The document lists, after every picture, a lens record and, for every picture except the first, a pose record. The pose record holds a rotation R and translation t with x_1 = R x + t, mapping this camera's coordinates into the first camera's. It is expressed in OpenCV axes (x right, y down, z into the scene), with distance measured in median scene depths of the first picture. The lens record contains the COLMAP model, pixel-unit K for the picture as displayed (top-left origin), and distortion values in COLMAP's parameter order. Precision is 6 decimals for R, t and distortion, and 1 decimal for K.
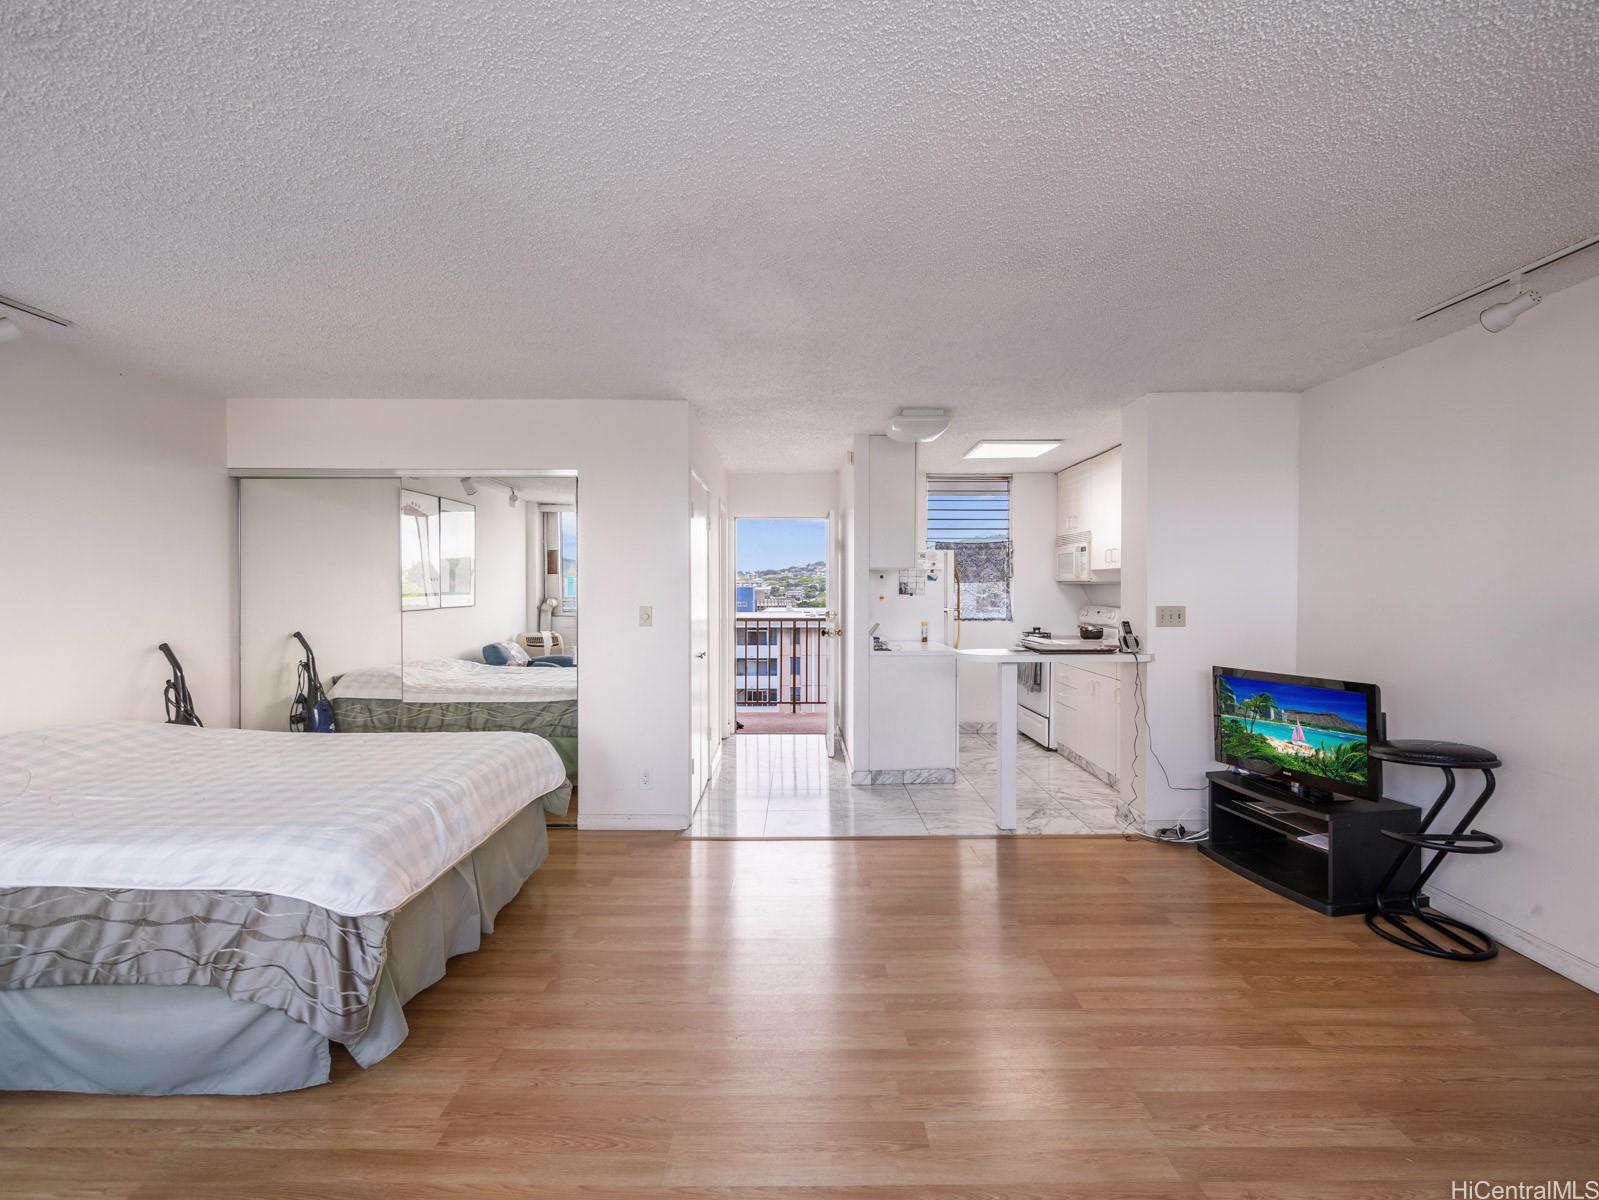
lens RADIAL K [[718.3, 0, 799.1], [0, 718.3, 596.1], [0, 0, 1]] dist [-0.001707, -0.001211]
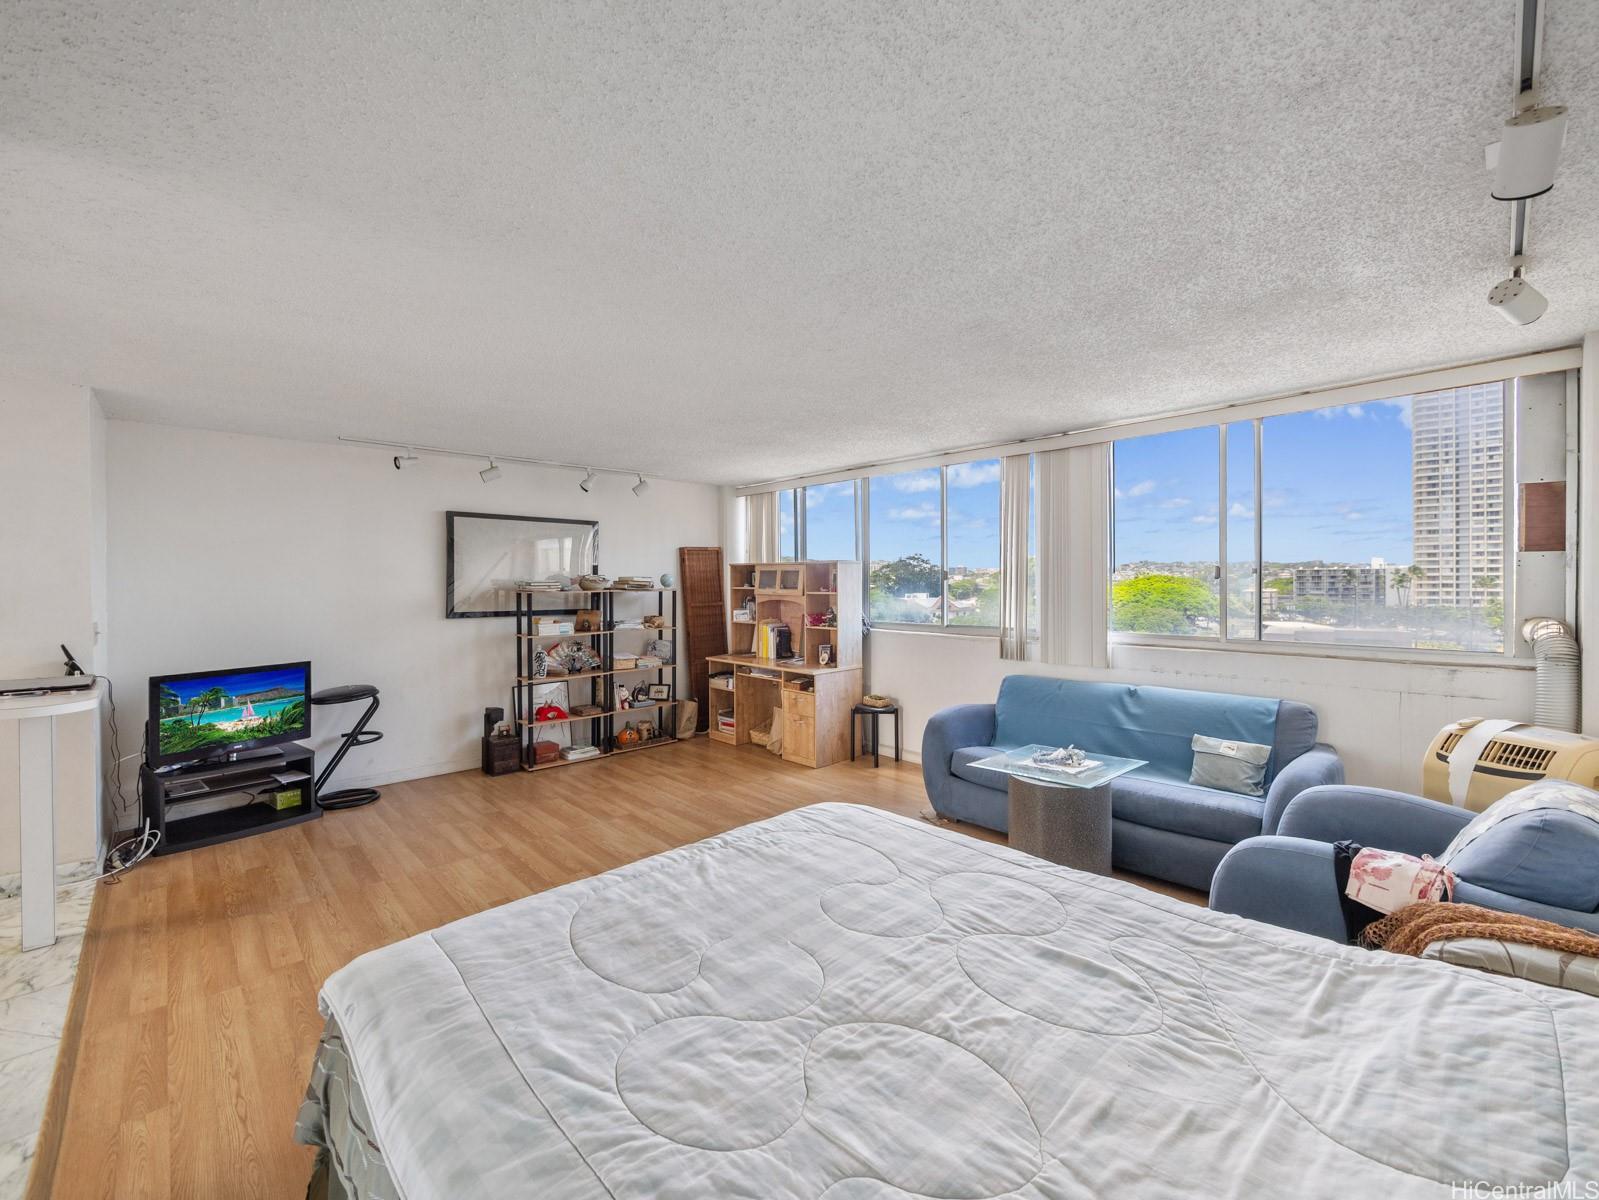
lens RADIAL K [[677.6, 0, 812.7], [0, 677.6, 589.4], [0, 0, 1]] dist [-0.006066, 0.000109]
pose [[-0.700711, -0.005124, 0.713427, -0.786618], [0.015589, 0.999626, 0.022490, -0.034423], [-0.713275, 0.026881, -0.700368, 0.999483]]
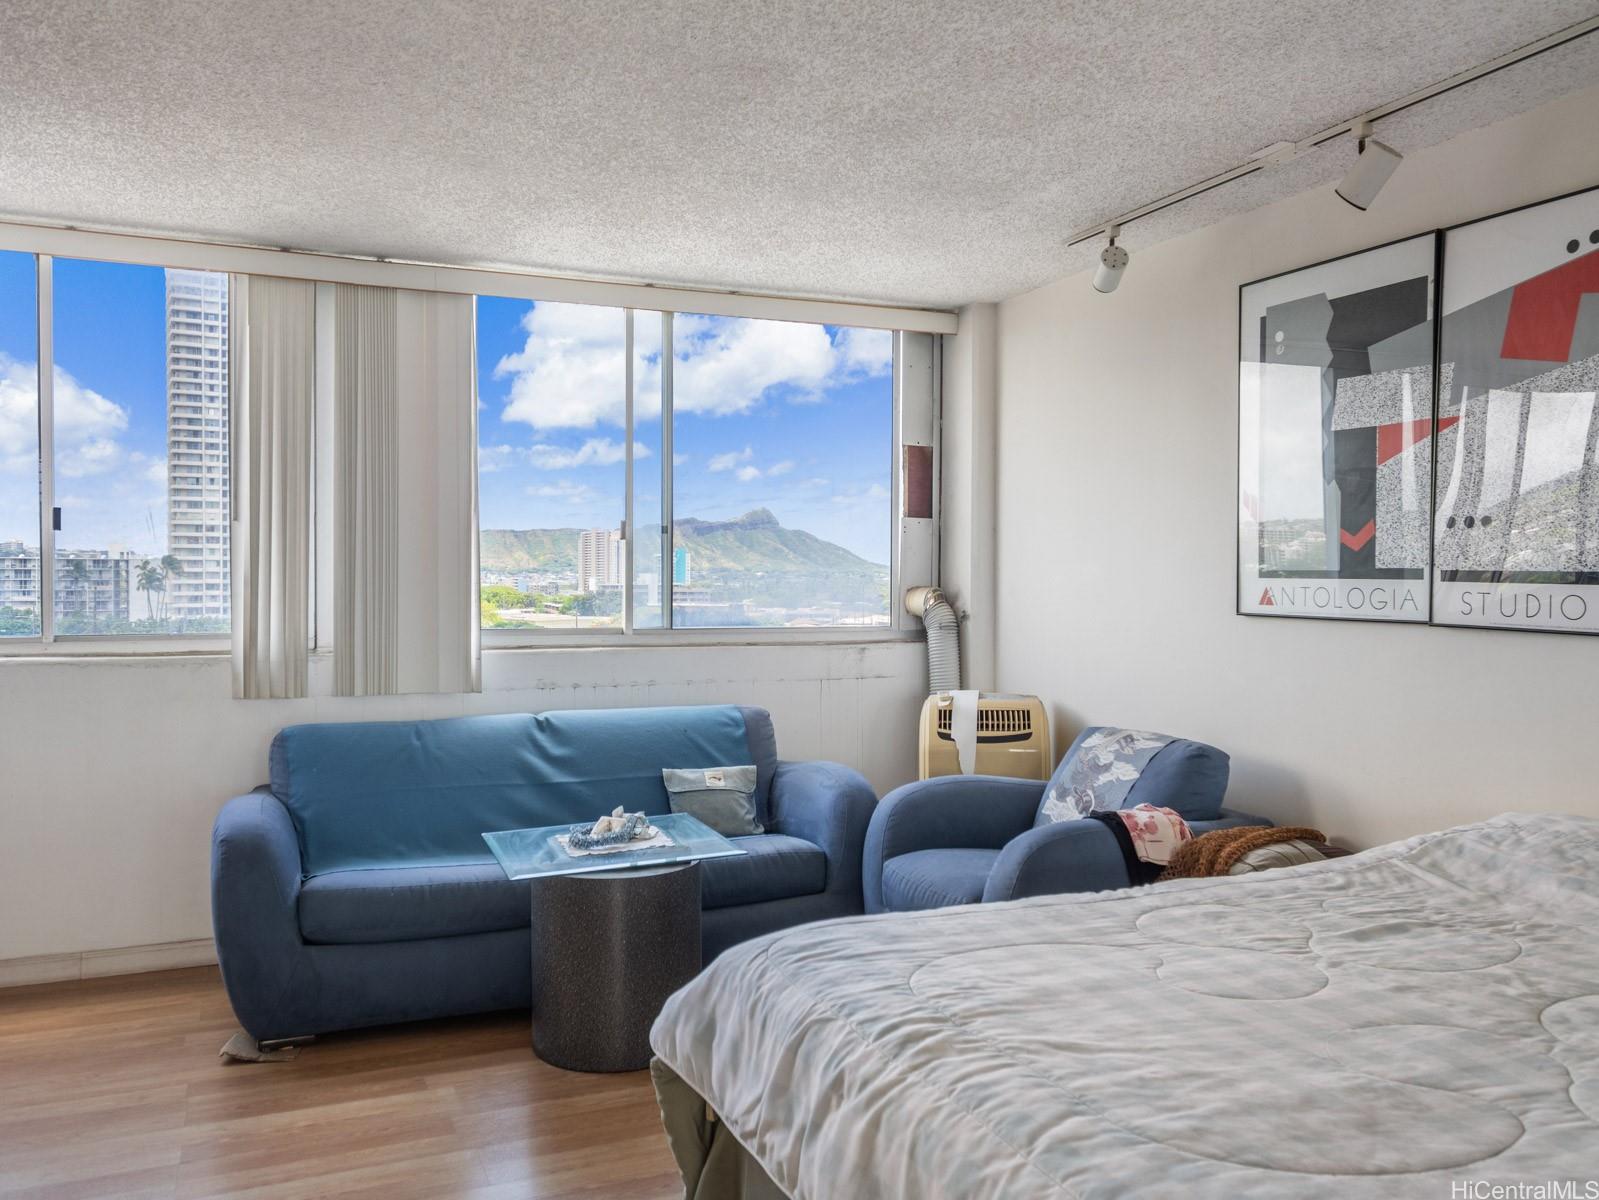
lens RADIAL K [[1257.8, 0, 810.3], [0, 1257.8, 599.3], [0, 0, 1]] dist [0.006061, 0.016338]
pose [[-0.917447, 0.001575, -0.397855, -0.125448], [-0.011138, 0.999499, 0.029640, 0.004423], [0.397702, 0.031624, -0.916970, 1.090280]]
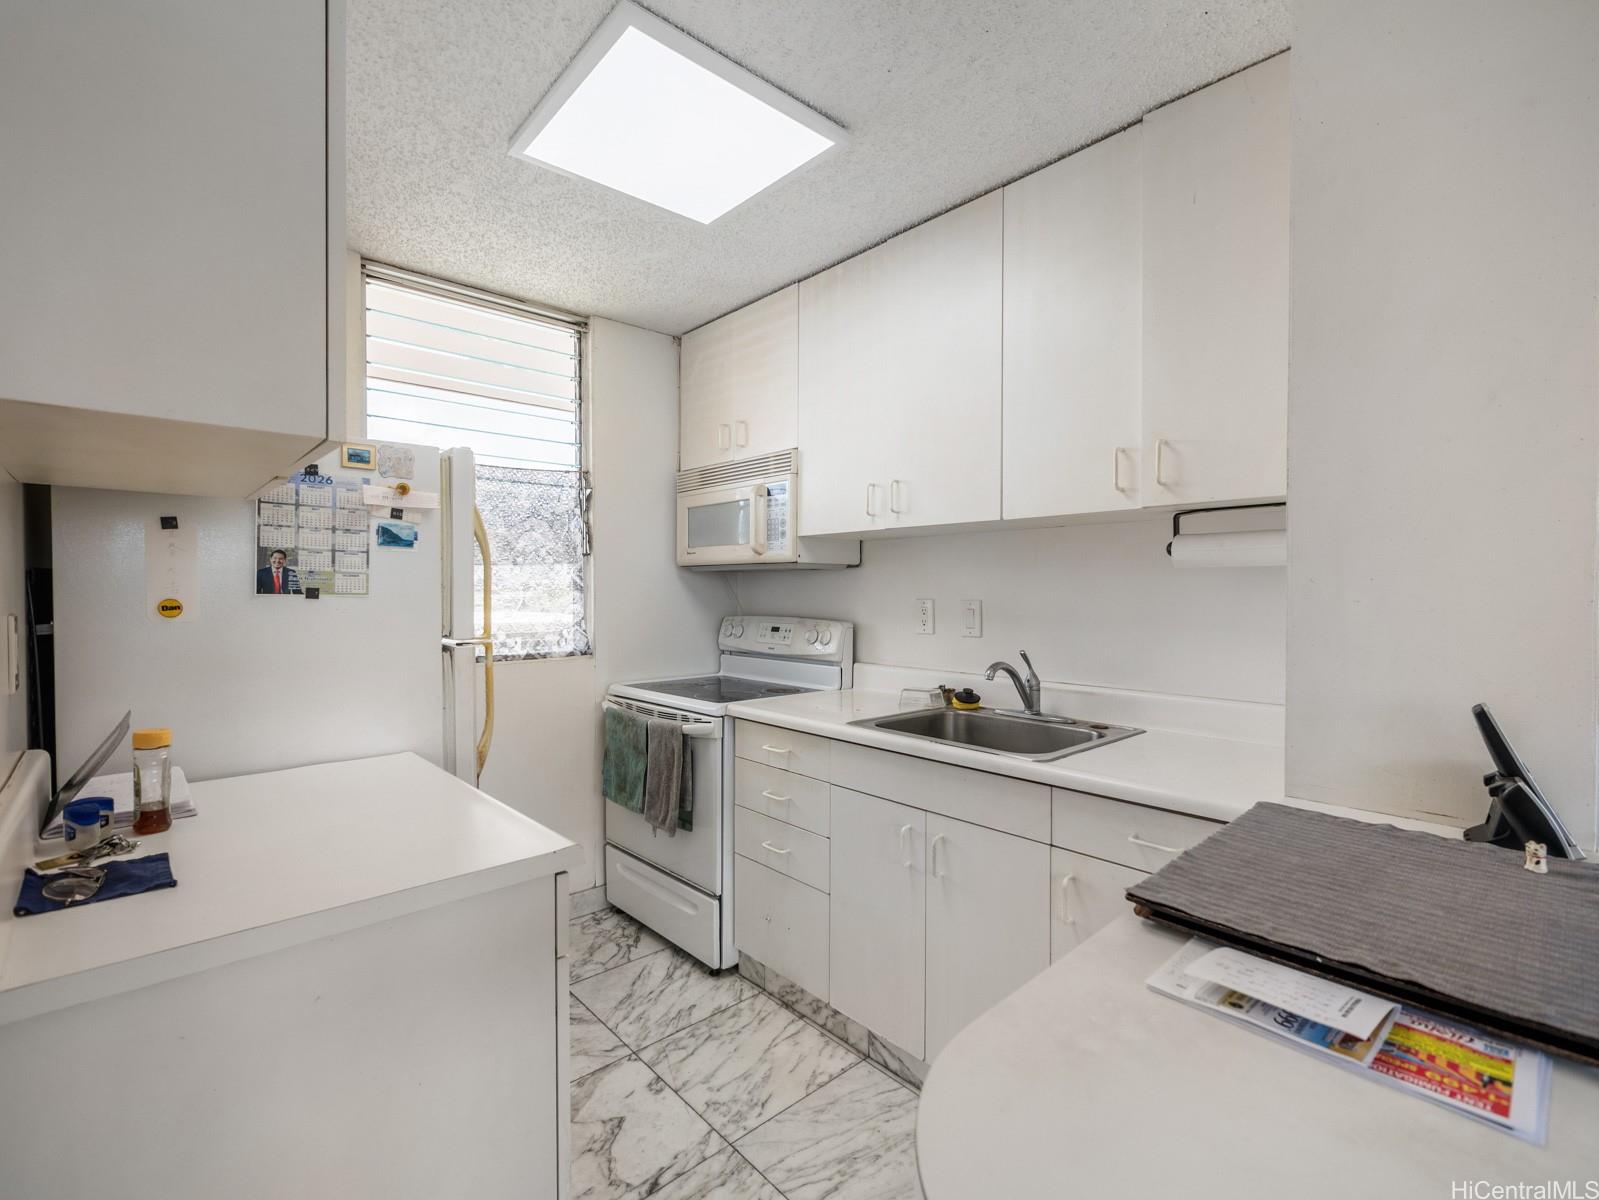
lens RADIAL K [[718.3, 0, 799.1], [0, 718.3, 596.1], [0, 0, 1]] dist [-0.001707, -0.001211]
pose [[0.740789, -0.006752, 0.671704, 0.173936], [0.010366, 0.999945, -0.001381, 0.001496], [-0.671658, 0.007986, 0.740819, 1.064127]]
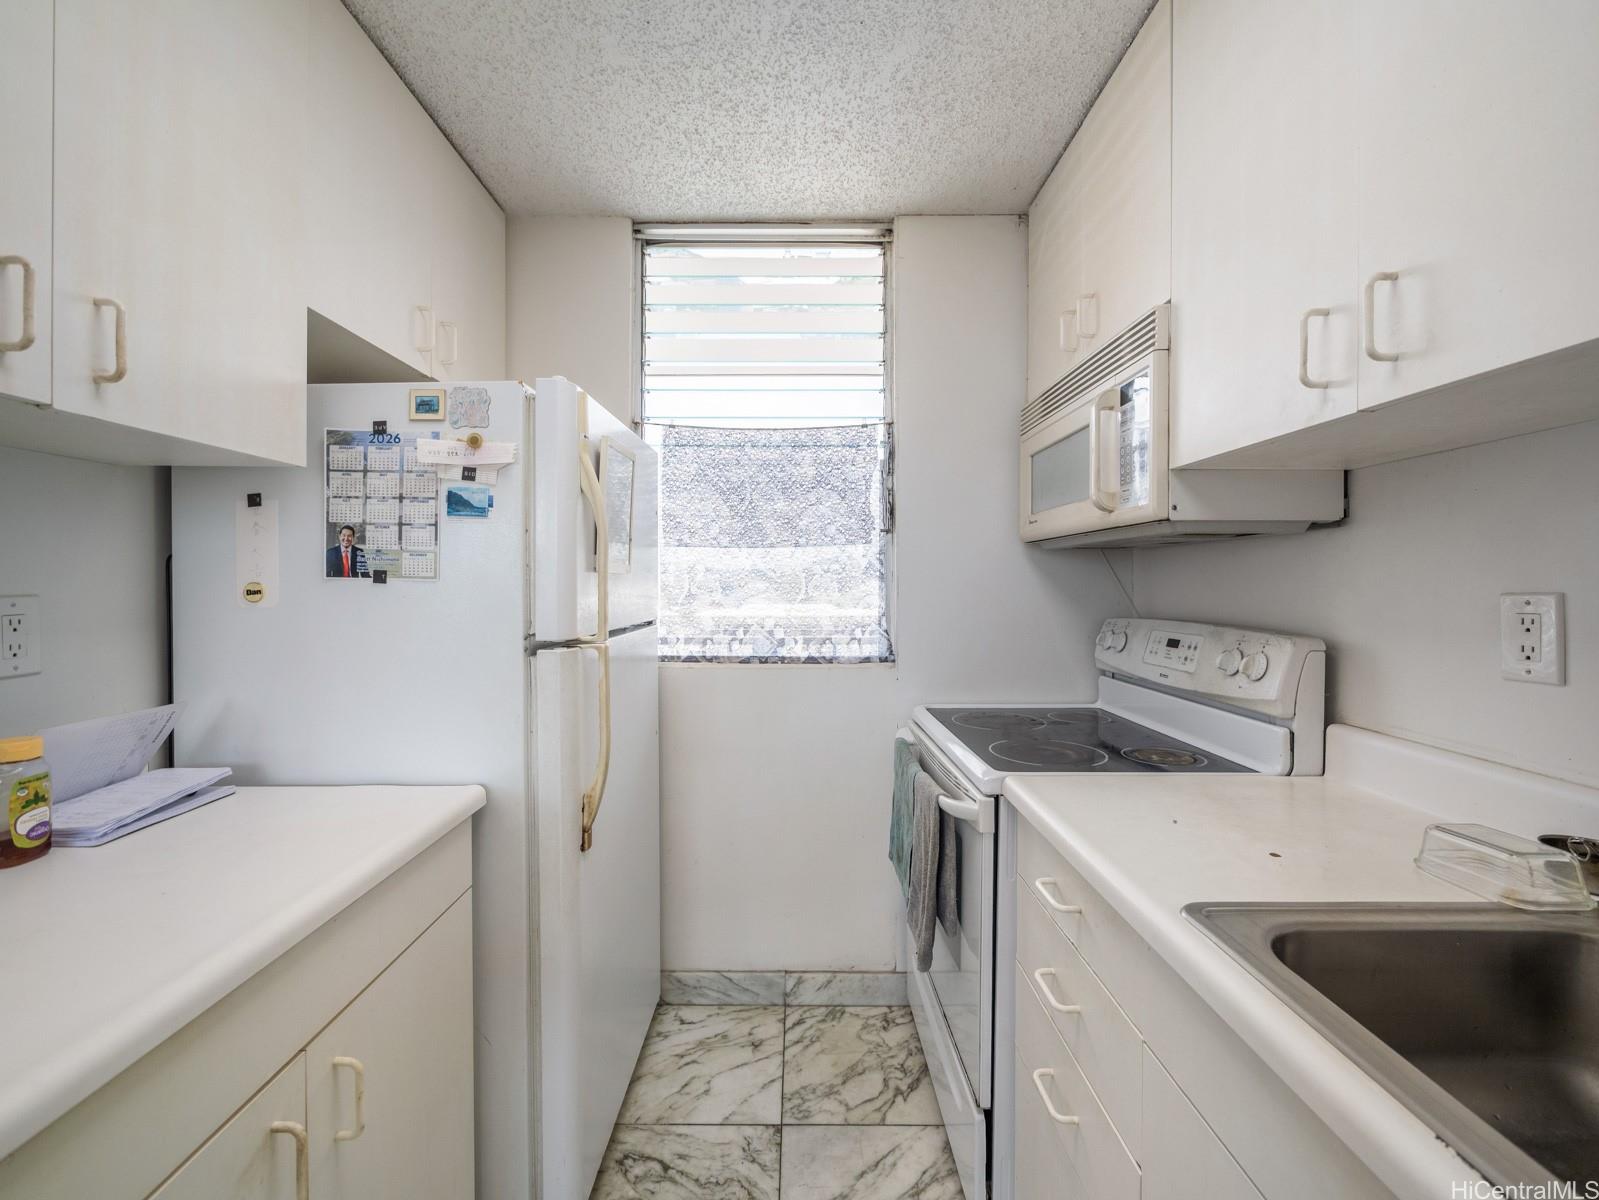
lens RADIAL K [[662.4, 0, 798.8], [0, 662.4, 584.1], [0, 0, 1]] dist [-0.008528, -0.000243]
pose [[0.999991, -0.000765, 0.004075, 0.454222], [0.000823, 0.999901, -0.014032, 0.004677], [-0.004064, 0.014035, 0.999893, 1.251103]]
